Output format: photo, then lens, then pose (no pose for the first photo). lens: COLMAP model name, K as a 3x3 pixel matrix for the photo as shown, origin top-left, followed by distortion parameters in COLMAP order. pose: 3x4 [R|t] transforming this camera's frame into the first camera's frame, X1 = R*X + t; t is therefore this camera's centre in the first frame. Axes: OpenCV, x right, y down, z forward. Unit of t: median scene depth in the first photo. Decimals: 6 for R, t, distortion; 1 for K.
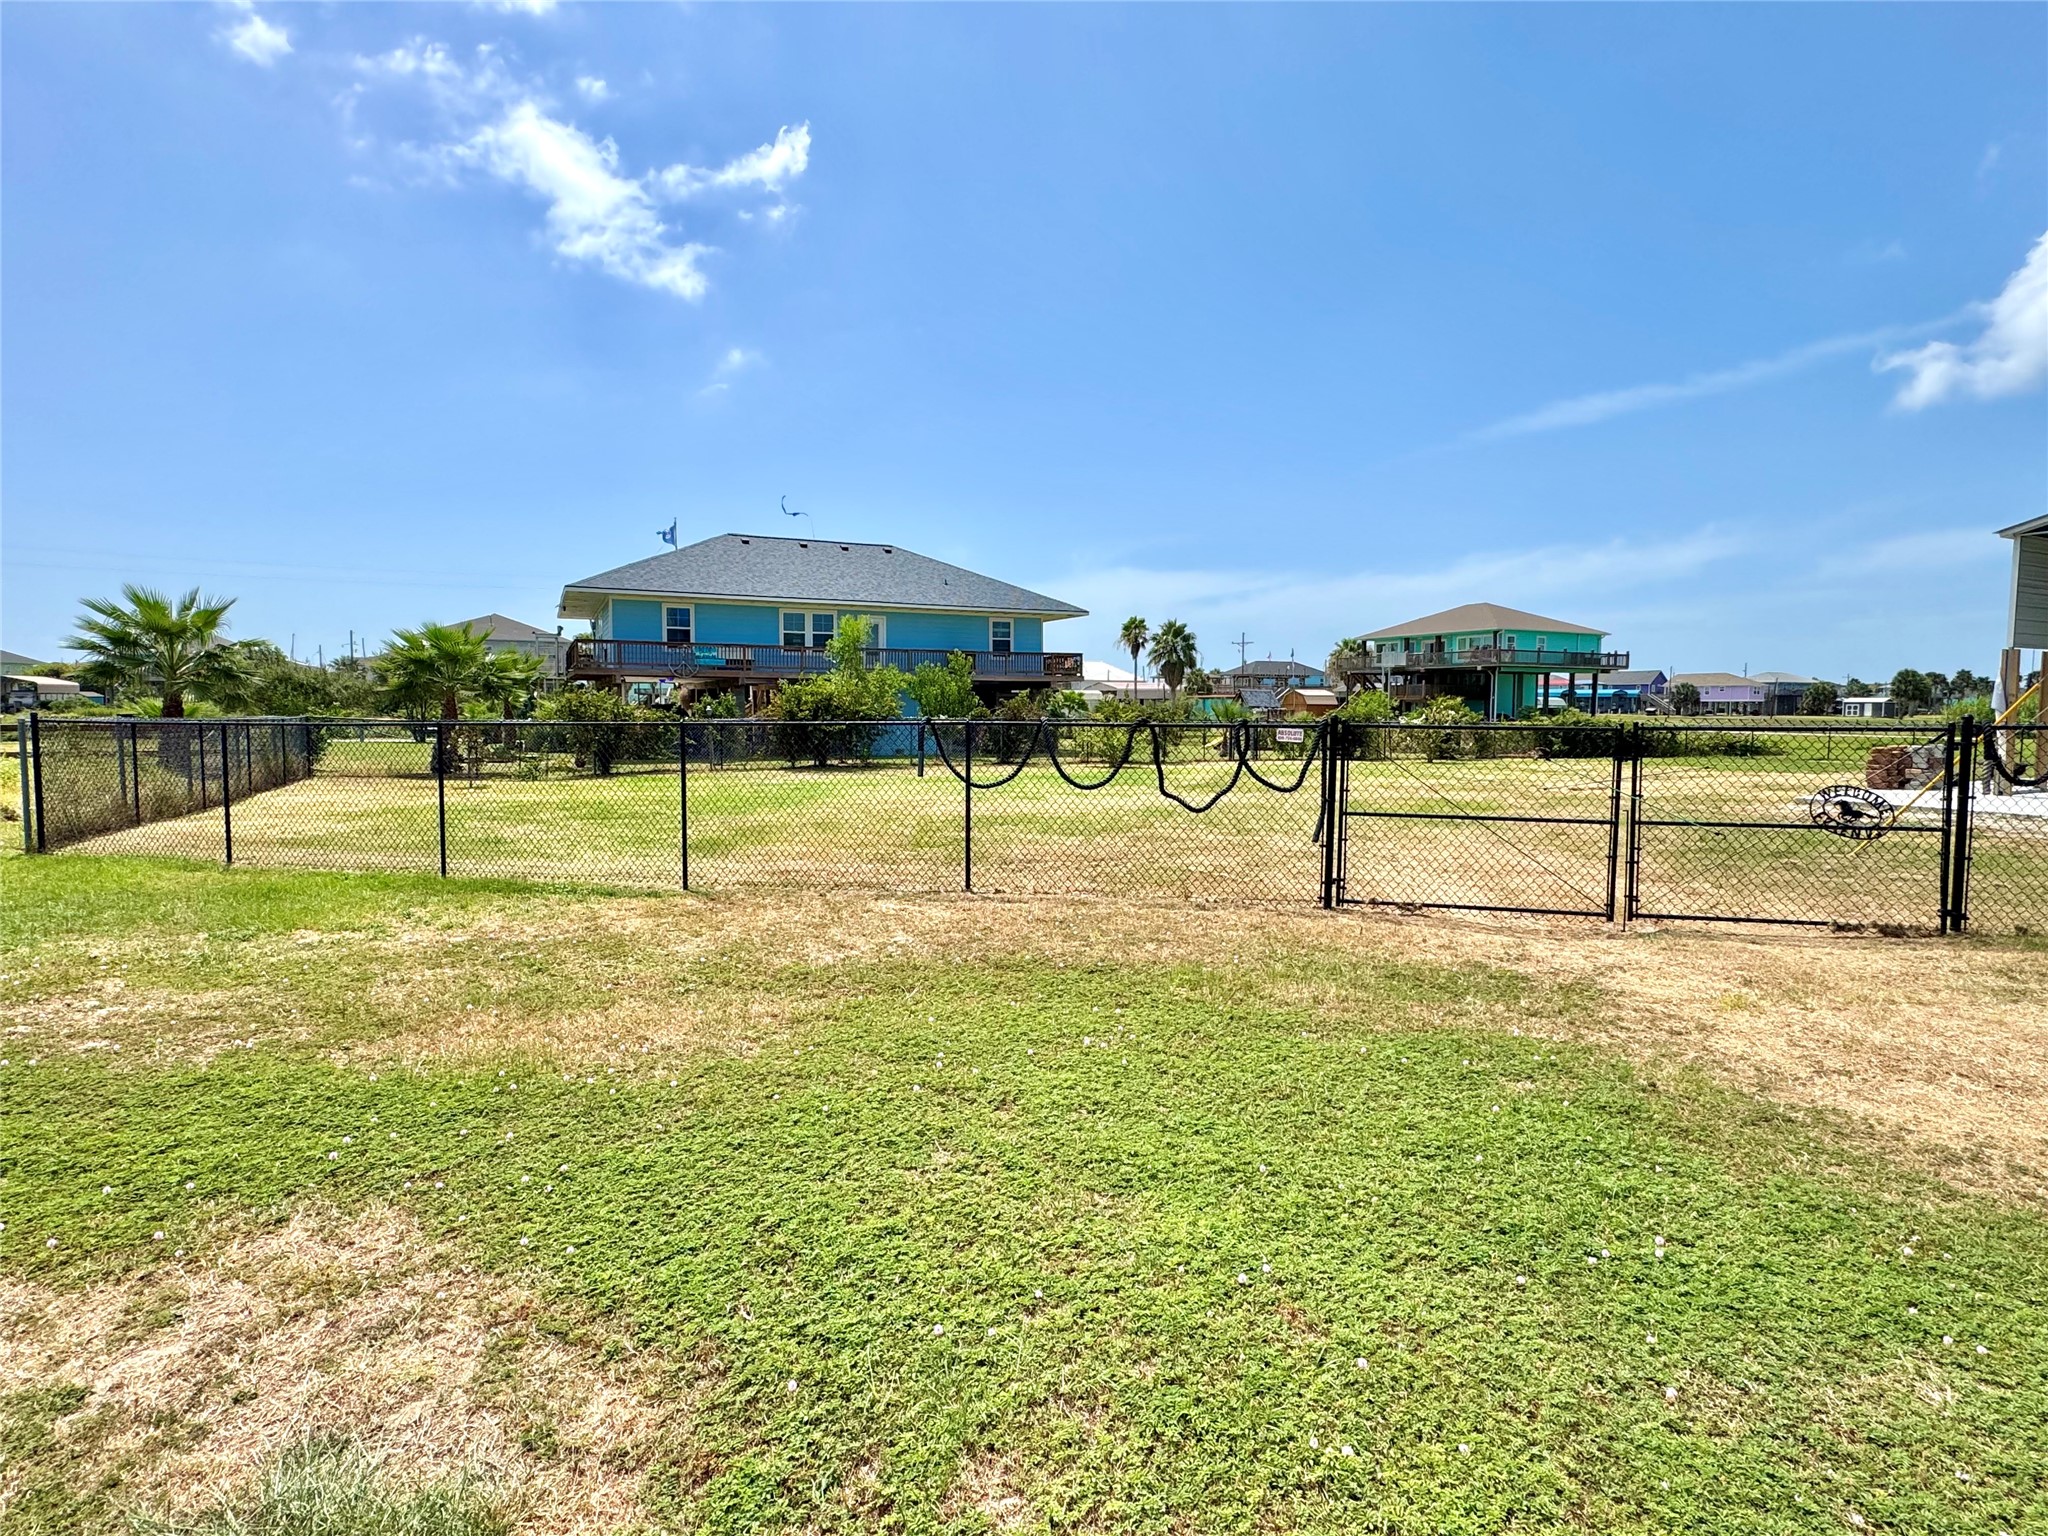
lens RADIAL K [[1016.2, 0, 1019.5], [0, 1016.2, 768.4], [0, 0, 1]] dist [-0.001629, 0.000419]
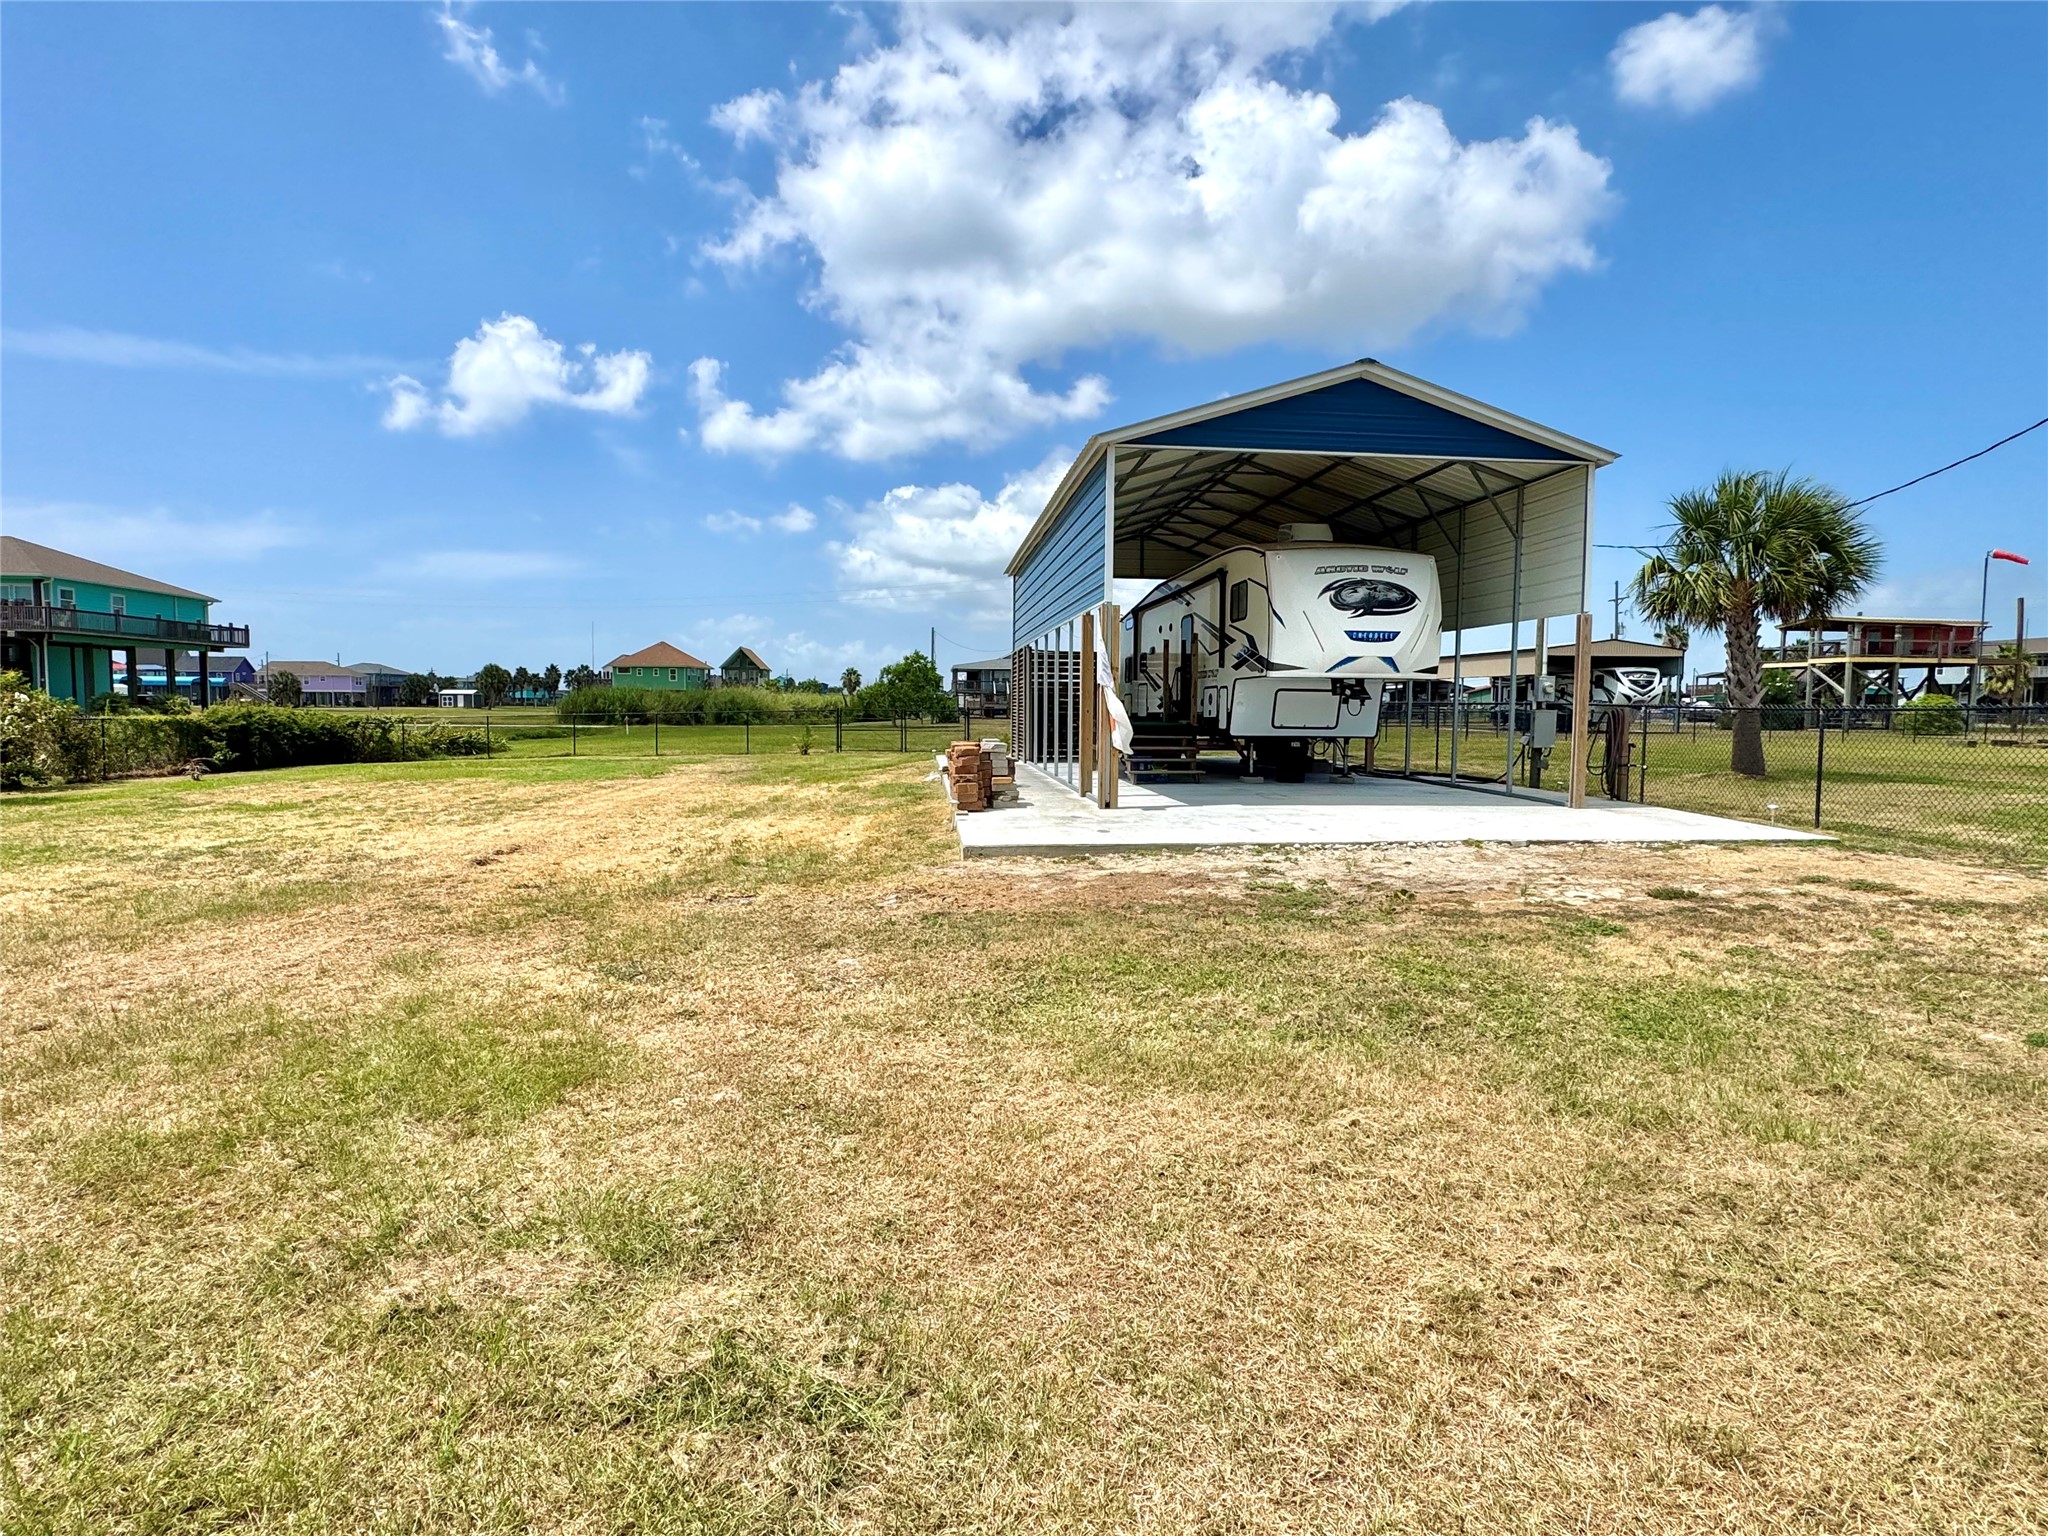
lens RADIAL K [[1016.2, 0, 1019.5], [0, 1016.2, 768.4], [0, 0, 1]] dist [-0.001629, 0.000419]
pose [[0.340365, -0.060833, 0.938323, 0.127462], [0.053543, 0.997540, 0.045250, -0.017447], [-0.938768, 0.034839, 0.342785, 0.380377]]
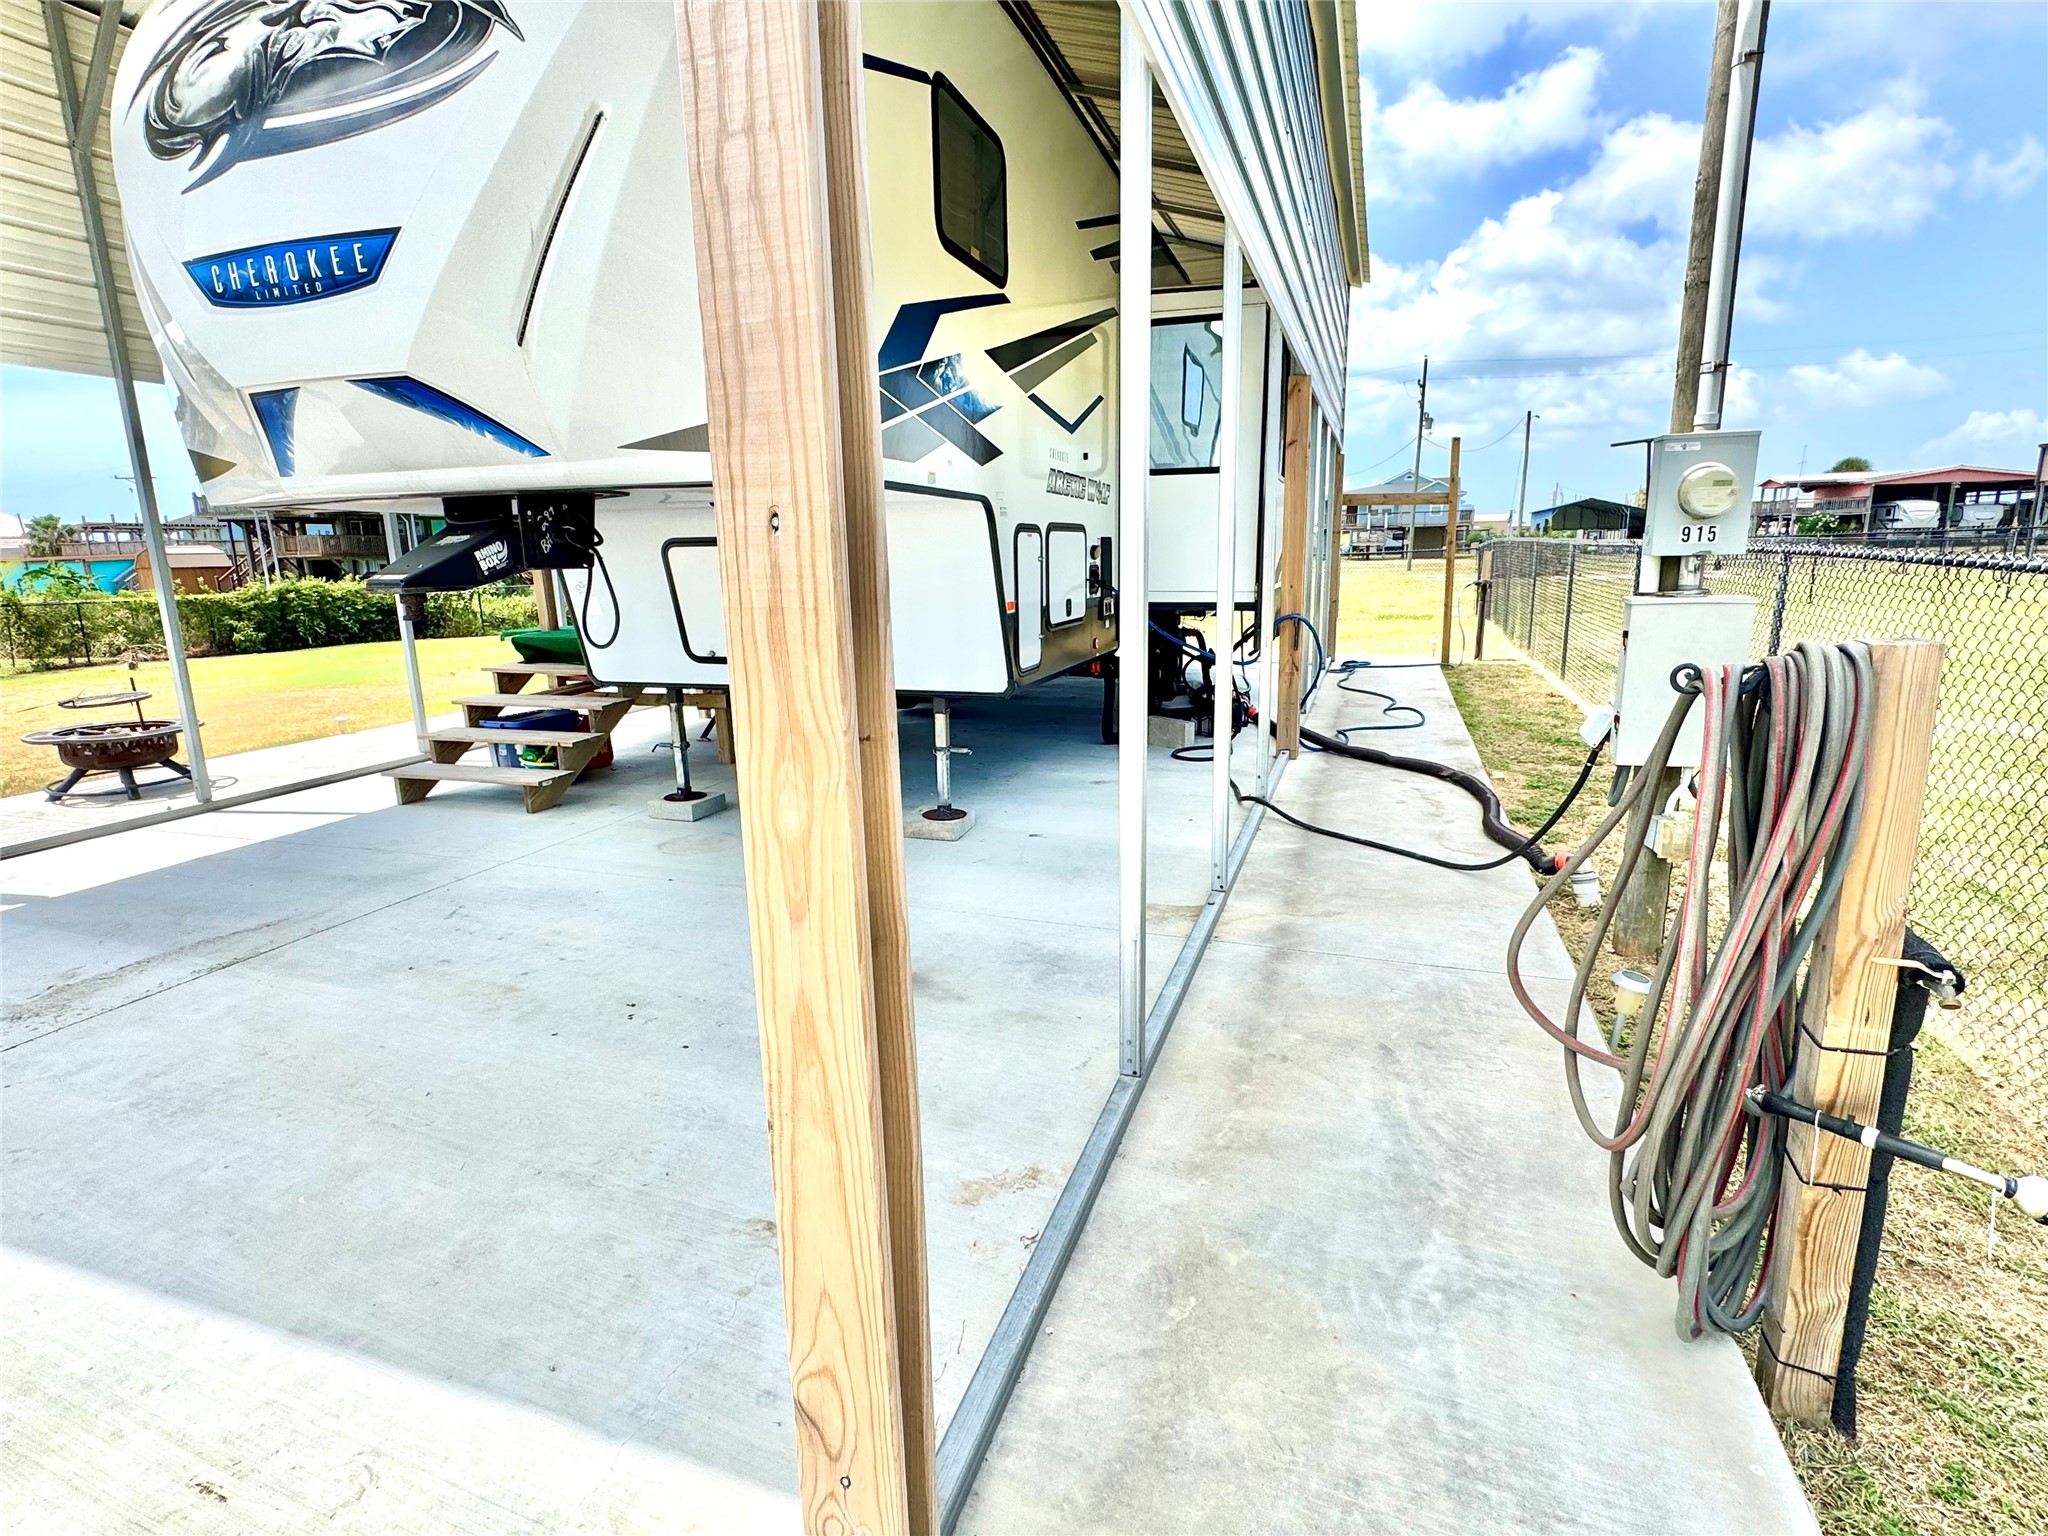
lens RADIAL K [[1016.2, 0, 1019.5], [0, 1016.2, 768.4], [0, 0, 1]] dist [-0.001629, 0.000419]
pose [[0.707906, -0.169771, 0.685600, 0.508708], [0.071341, 0.982905, 0.169728, -0.015432], [-0.702695, -0.071240, 0.707916, 0.292100]]
